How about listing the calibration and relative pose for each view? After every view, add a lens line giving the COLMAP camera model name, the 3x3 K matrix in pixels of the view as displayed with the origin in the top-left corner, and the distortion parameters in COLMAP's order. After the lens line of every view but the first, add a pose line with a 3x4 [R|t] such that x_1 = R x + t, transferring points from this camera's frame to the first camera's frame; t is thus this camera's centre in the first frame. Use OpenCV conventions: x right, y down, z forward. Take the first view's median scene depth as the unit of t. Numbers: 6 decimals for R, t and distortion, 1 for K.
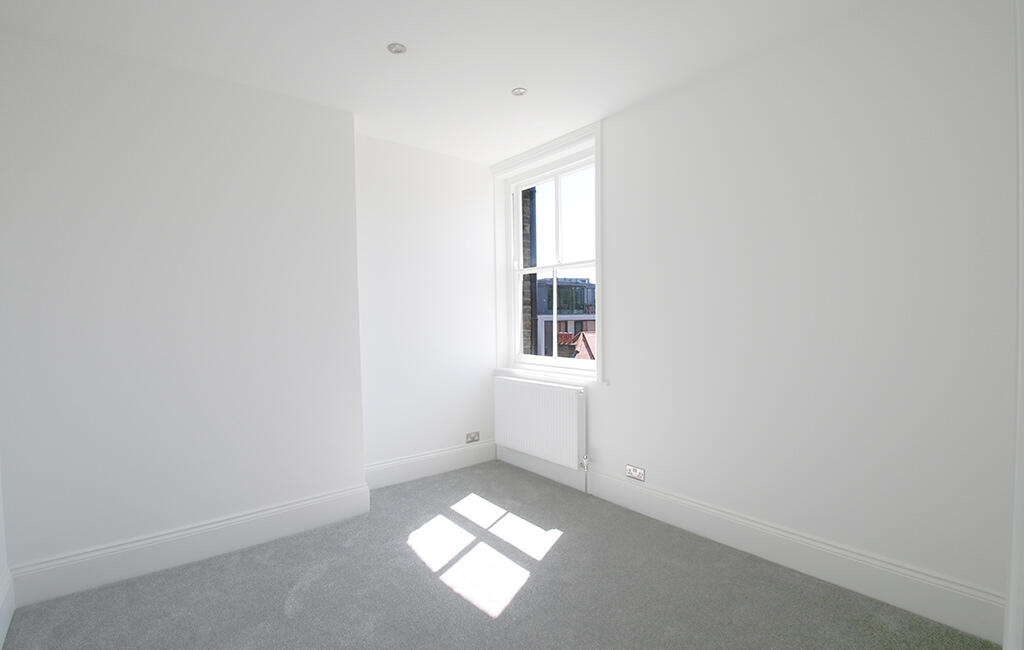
lens RADIAL K [[482.6, 0, 512.0], [0, 482.6, 325.0], [0, 0, 1]] dist [0.060127, -0.019183]
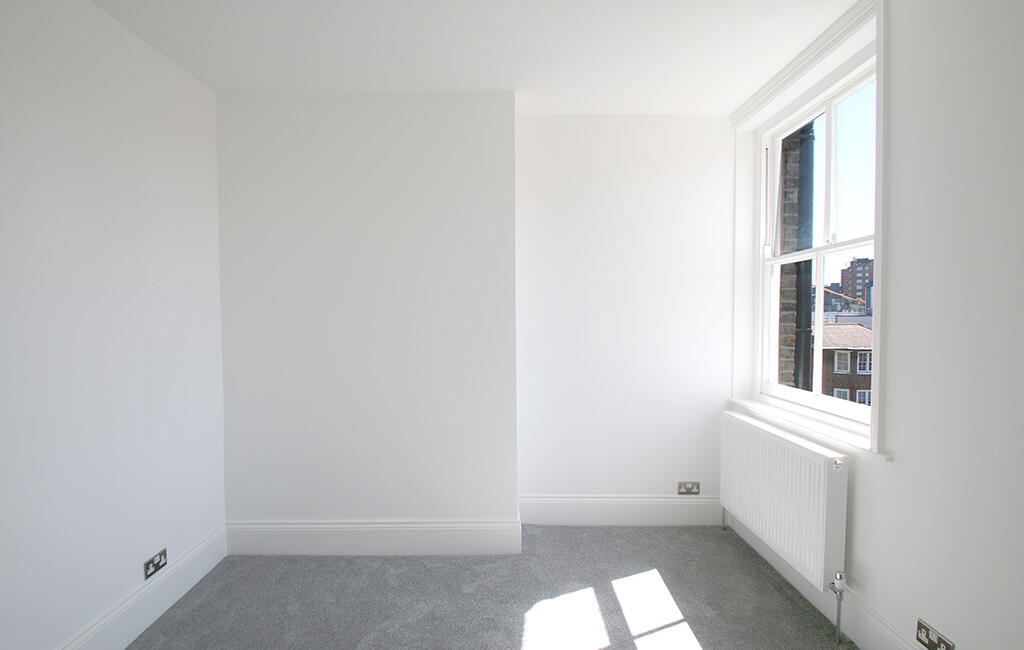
lens RADIAL K [[485.7, 0, 508.1], [0, 485.7, 328.7], [0, 0, 1]] dist [0.031976, -0.020657]
pose [[0.781289, 0.026168, -0.623620, 0.166137], [-0.018572, 0.999653, 0.018680, -0.022477], [0.623893, -0.003013, 0.781504, 0.242007]]
